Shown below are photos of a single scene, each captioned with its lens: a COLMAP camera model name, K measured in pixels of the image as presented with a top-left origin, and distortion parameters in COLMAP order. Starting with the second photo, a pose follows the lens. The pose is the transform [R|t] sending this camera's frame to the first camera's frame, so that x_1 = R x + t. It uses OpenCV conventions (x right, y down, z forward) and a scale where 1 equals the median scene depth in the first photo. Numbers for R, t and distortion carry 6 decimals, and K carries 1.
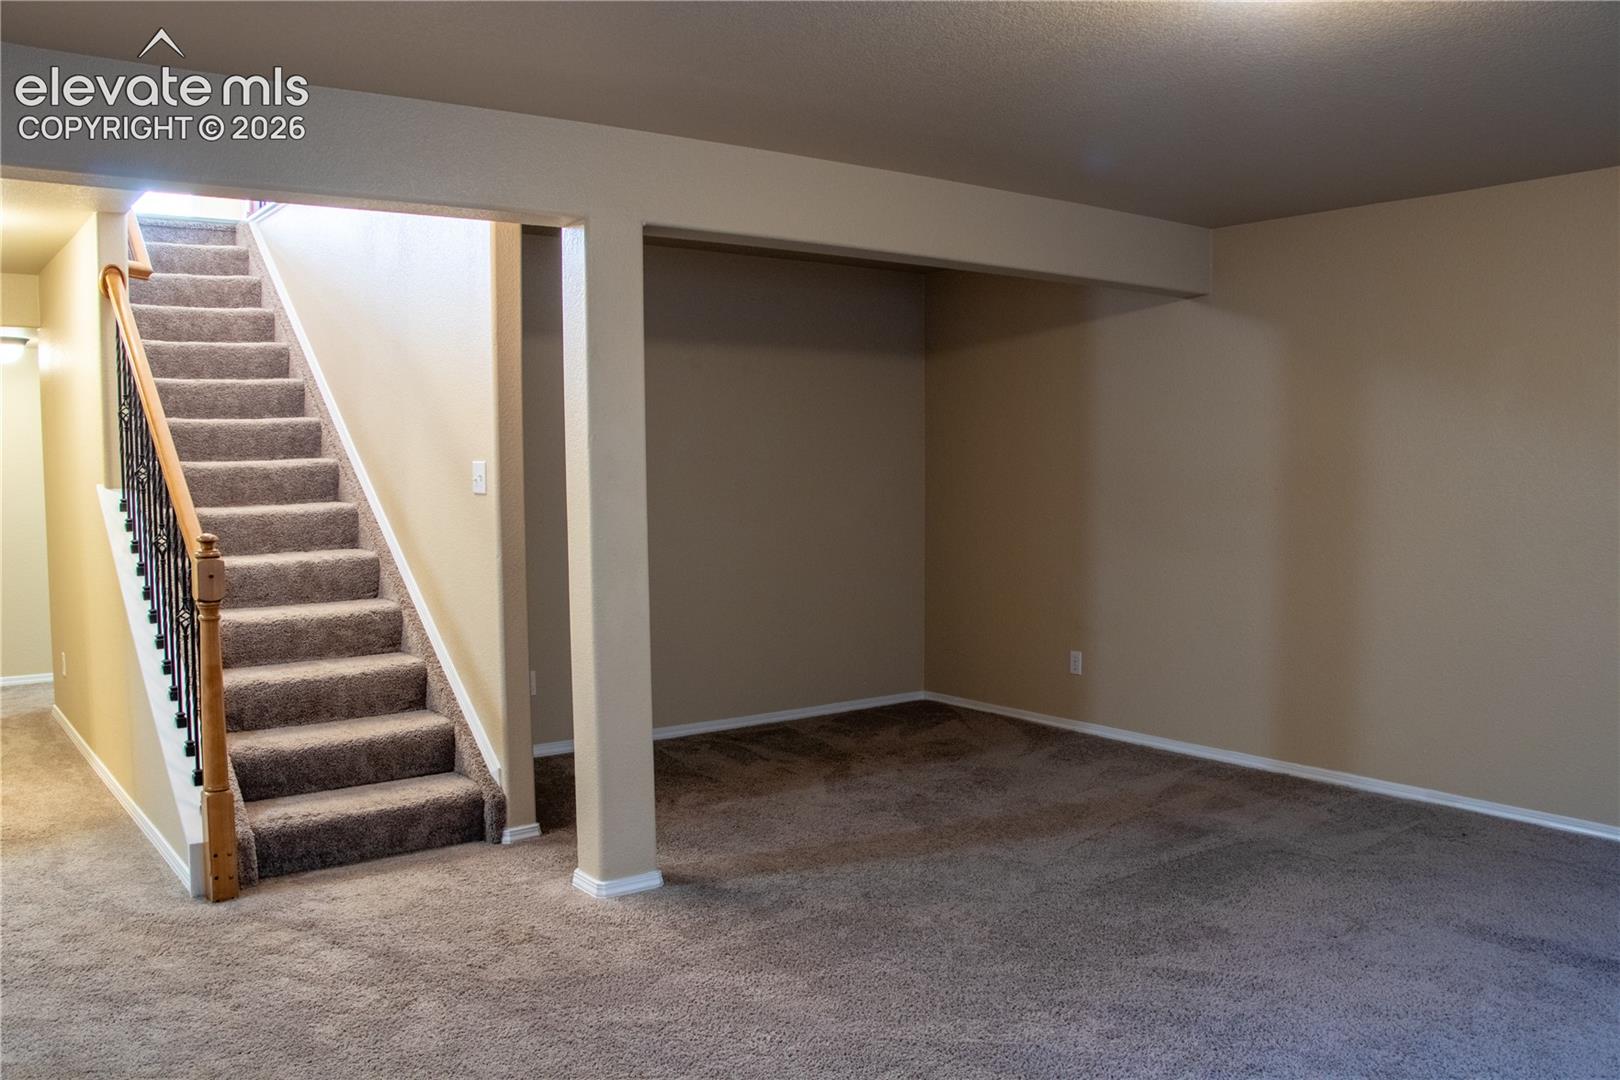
lens RADIAL K [[1318.9, 0, 837.0], [0, 1318.9, 549.1], [0, 0, 1]] dist [-0.196518, 0.134457]
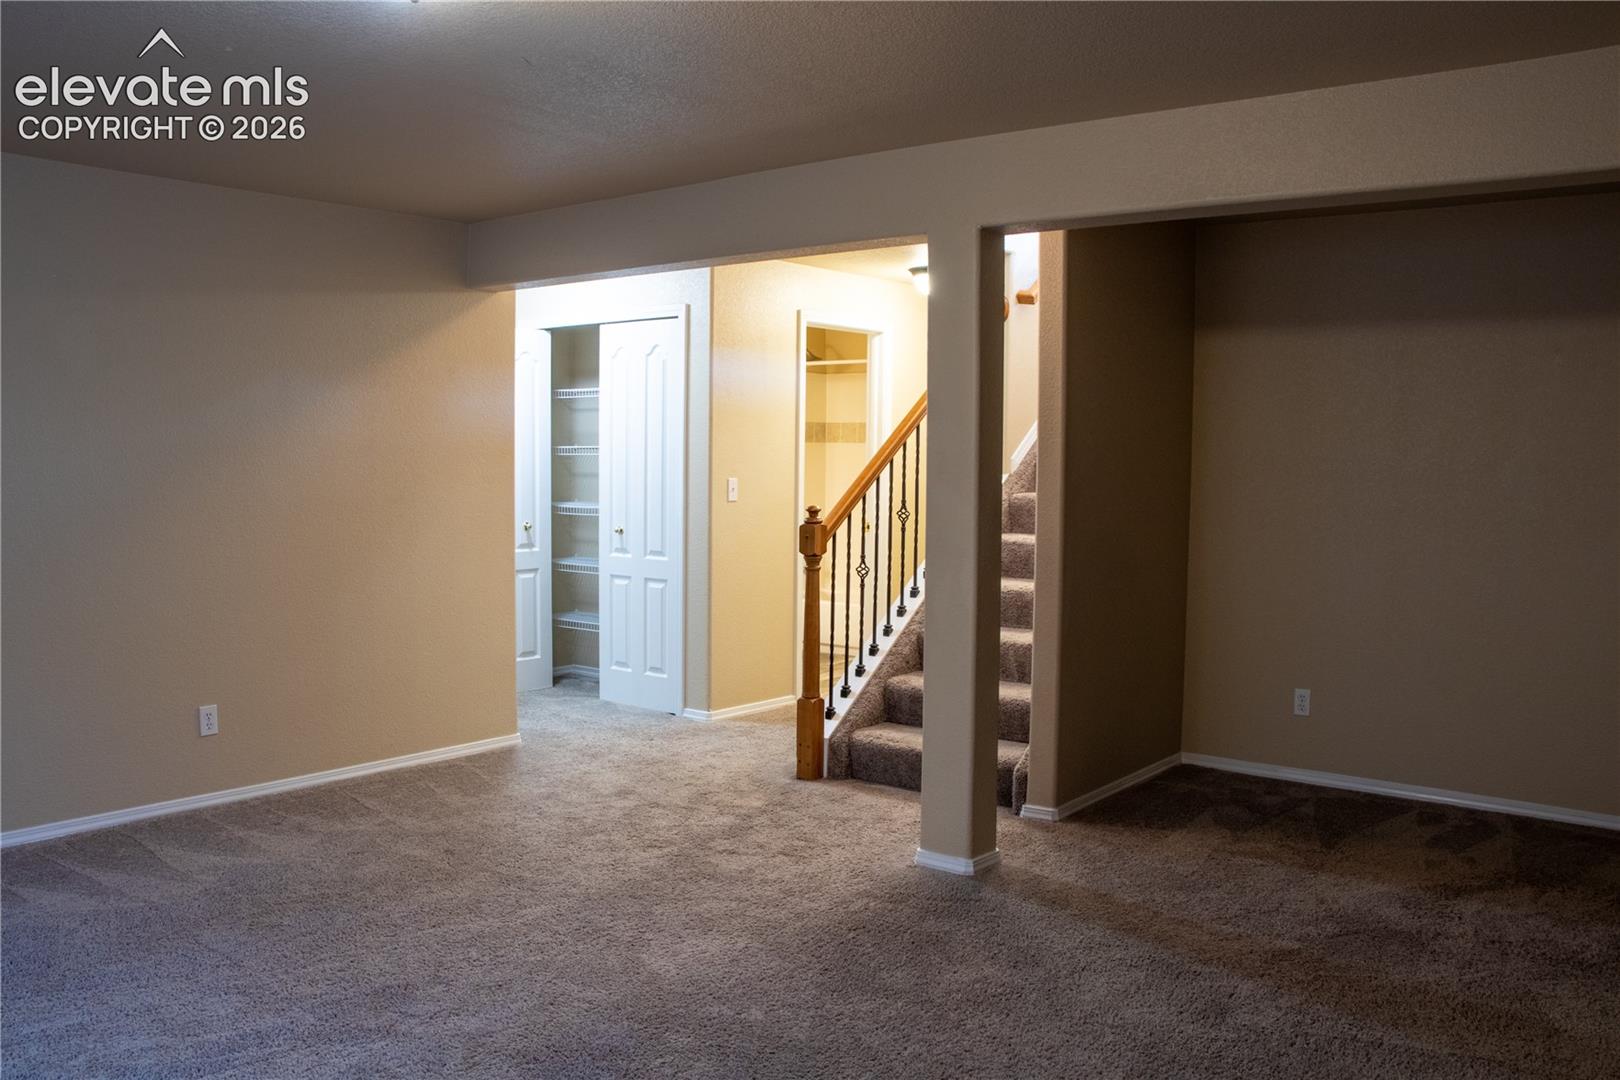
lens RADIAL K [[1318.9, 0, 837.0], [0, 1318.9, 549.1], [0, 0, 1]] dist [-0.196518, 0.134457]
pose [[0.251649, 0.076885, -0.964760, 0.765185], [-0.082930, 0.994886, 0.057655, -0.043475], [0.964259, 0.065499, 0.256738, 0.592013]]
